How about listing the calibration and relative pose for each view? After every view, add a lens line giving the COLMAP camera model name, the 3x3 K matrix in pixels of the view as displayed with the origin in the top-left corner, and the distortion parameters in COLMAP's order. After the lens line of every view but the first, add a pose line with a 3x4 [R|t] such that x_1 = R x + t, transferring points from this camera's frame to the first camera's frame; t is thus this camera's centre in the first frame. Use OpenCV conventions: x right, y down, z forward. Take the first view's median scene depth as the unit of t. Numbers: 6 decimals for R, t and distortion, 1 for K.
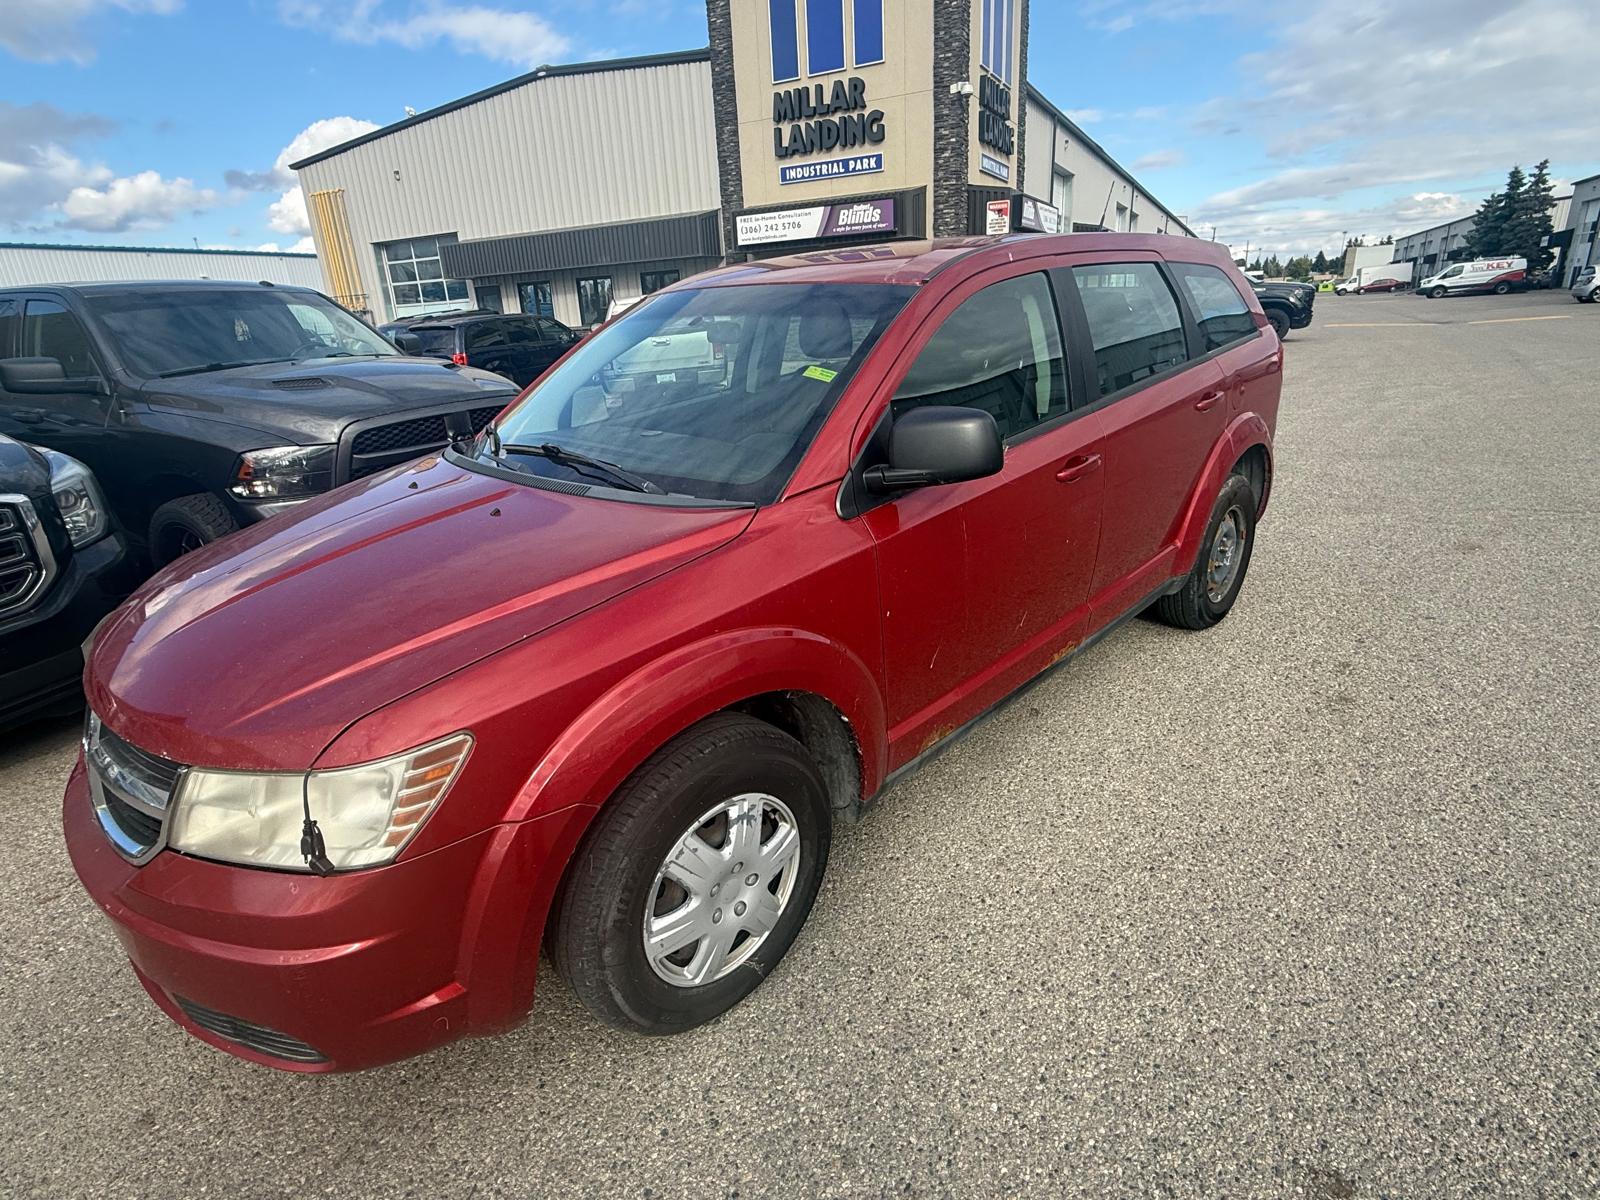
lens RADIAL K [[820.8, 0, 802.5], [0, 820.8, 597.1], [0, 0, 1]] dist [-0.000069, -0.000864]
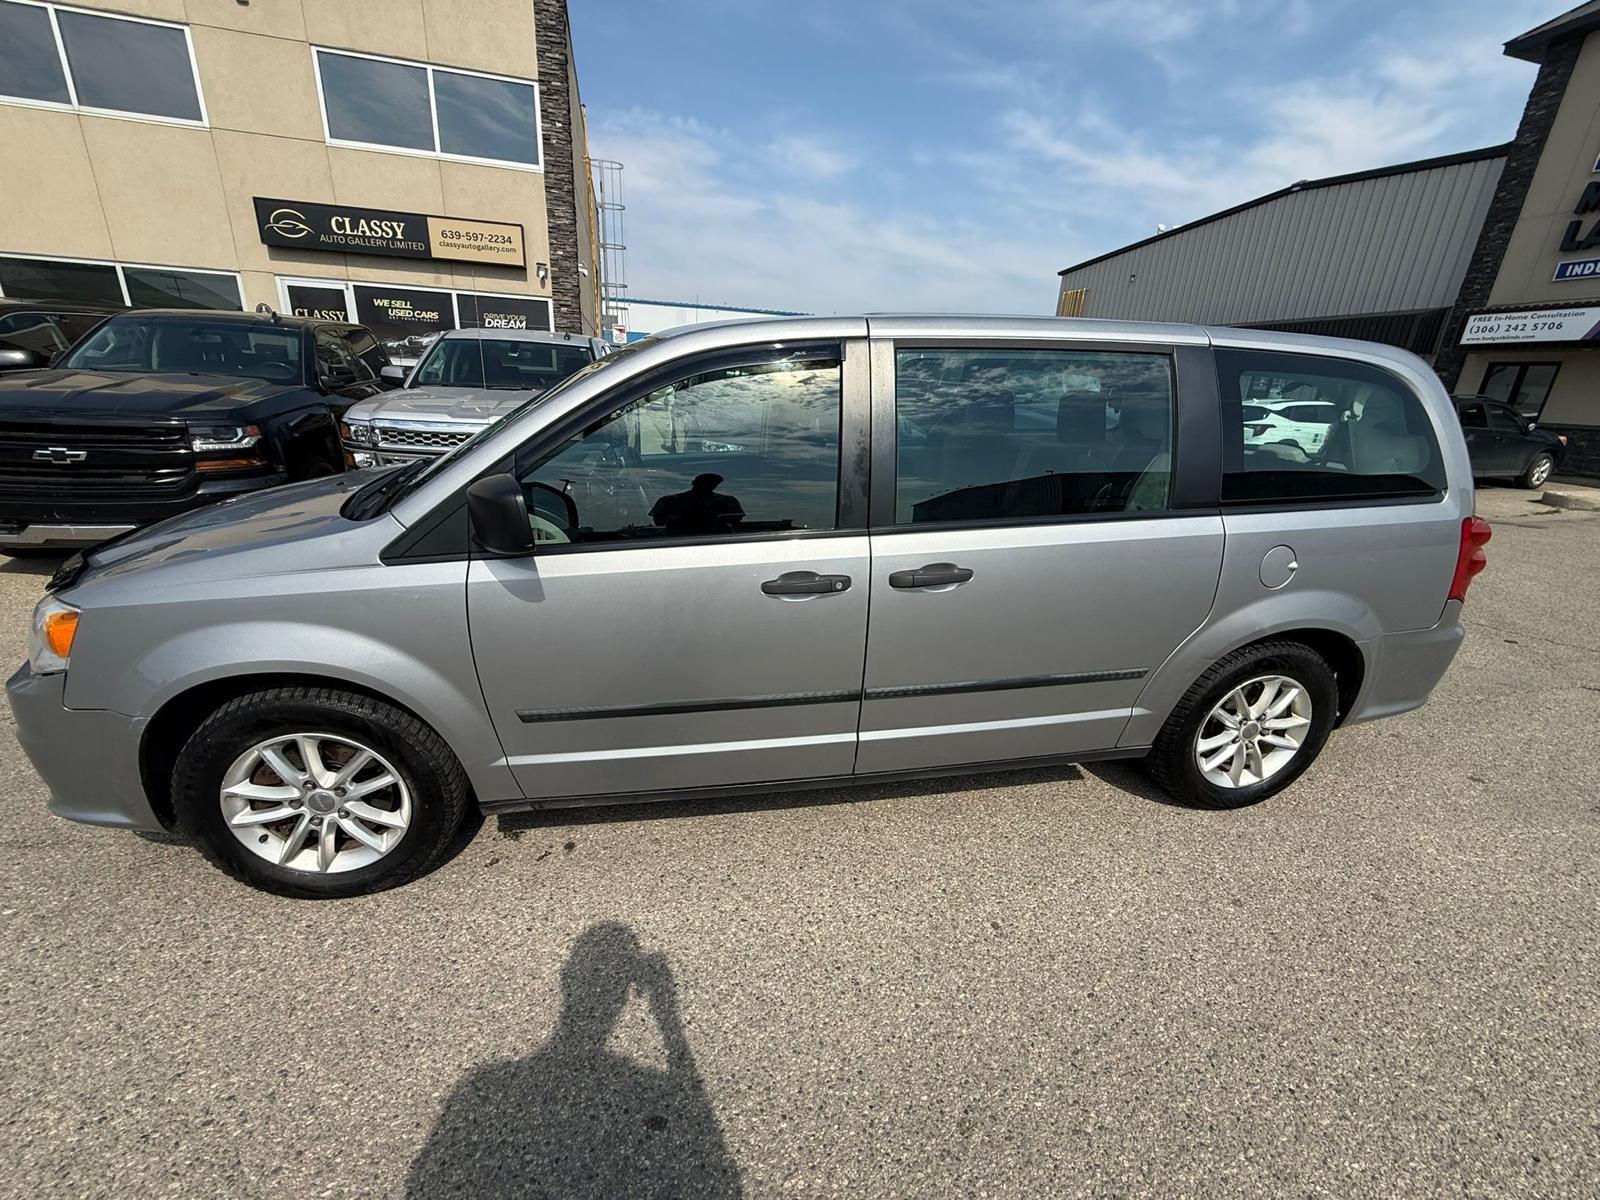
lens RADIAL K [[638.2, 0, 792.6], [0, 638.2, 598.1], [0, 0, 1]] dist [-0.000440, -0.000143]
pose [[0.658934, 0.321141, -0.680202, 0.012816], [-0.325420, 0.936984, 0.127129, 0.021203], [0.678165, 0.137582, 0.721917, -0.056407]]
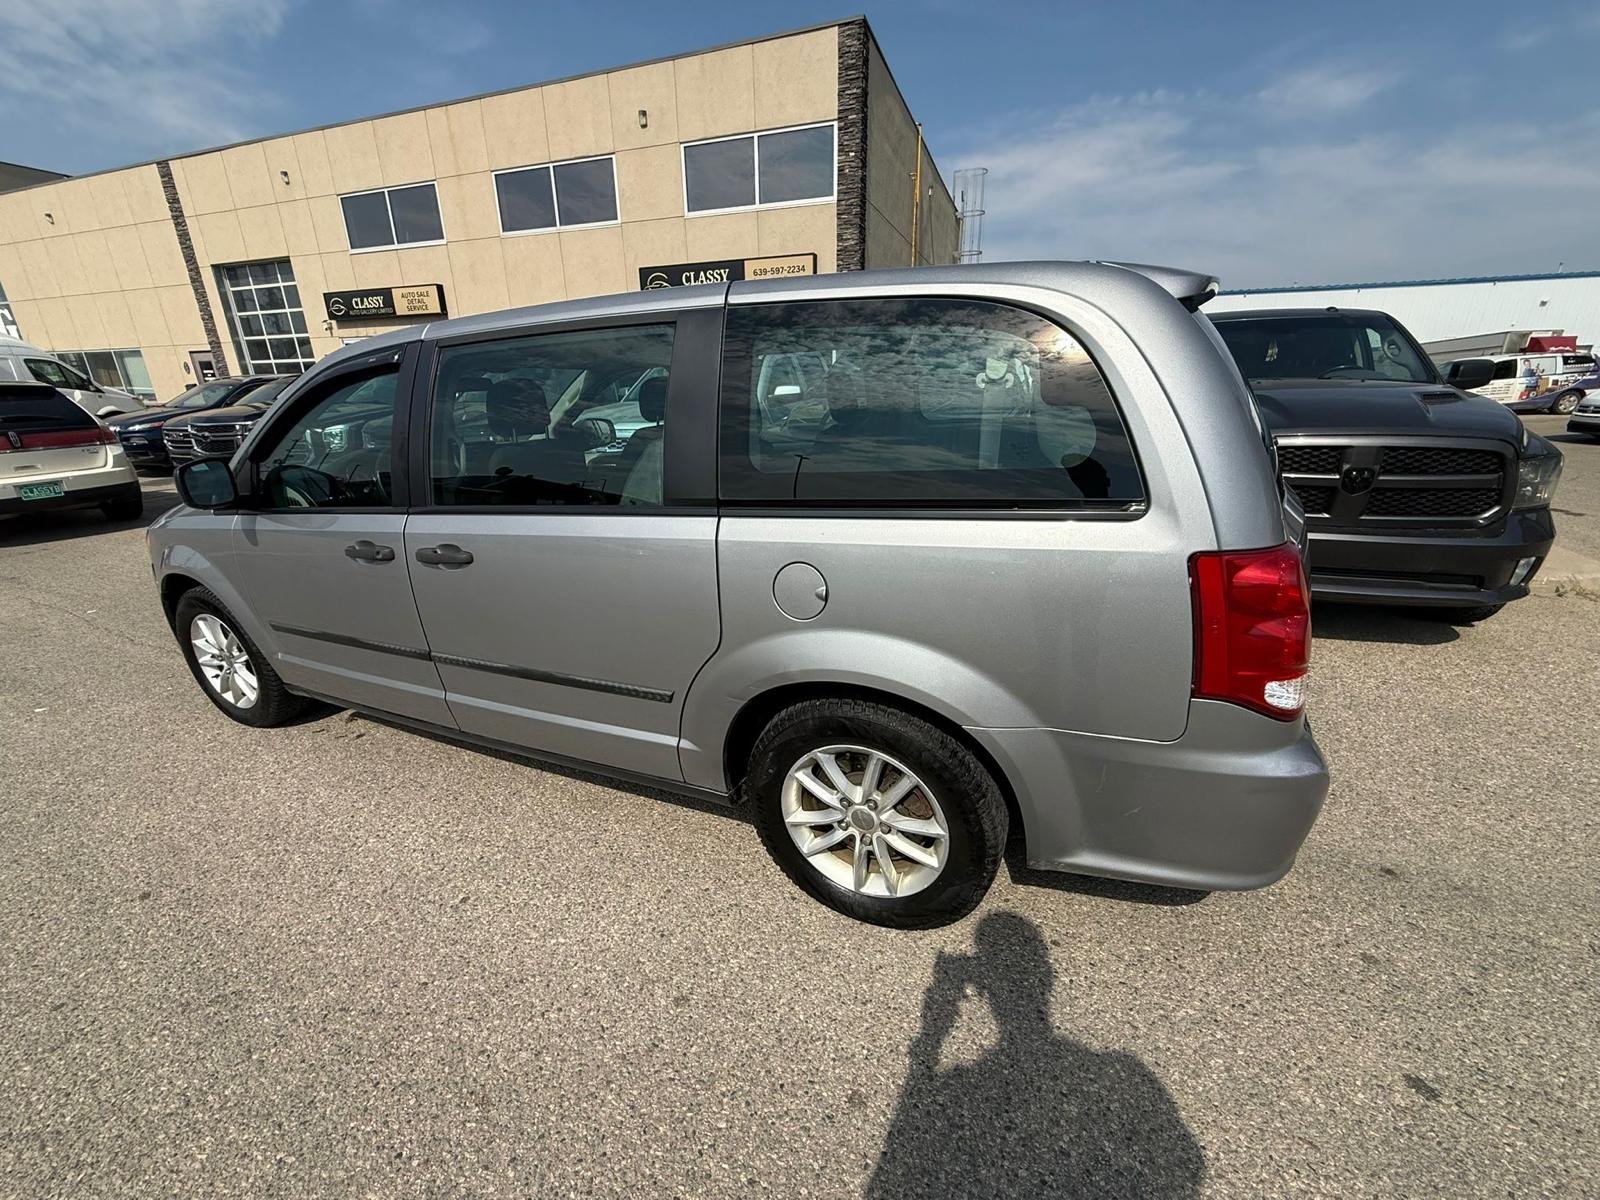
lens RADIAL K [[638.2, 0, 791.9], [0, 638.2, 597.4], [0, 0, 1]] dist [-0.000440, -0.000143]
pose [[0.125472, 0.365865, -0.922171, 0.071674], [-0.318002, 0.895304, 0.311938, -0.025439], [0.939751, 0.254113, 0.228682, 0.070207]]
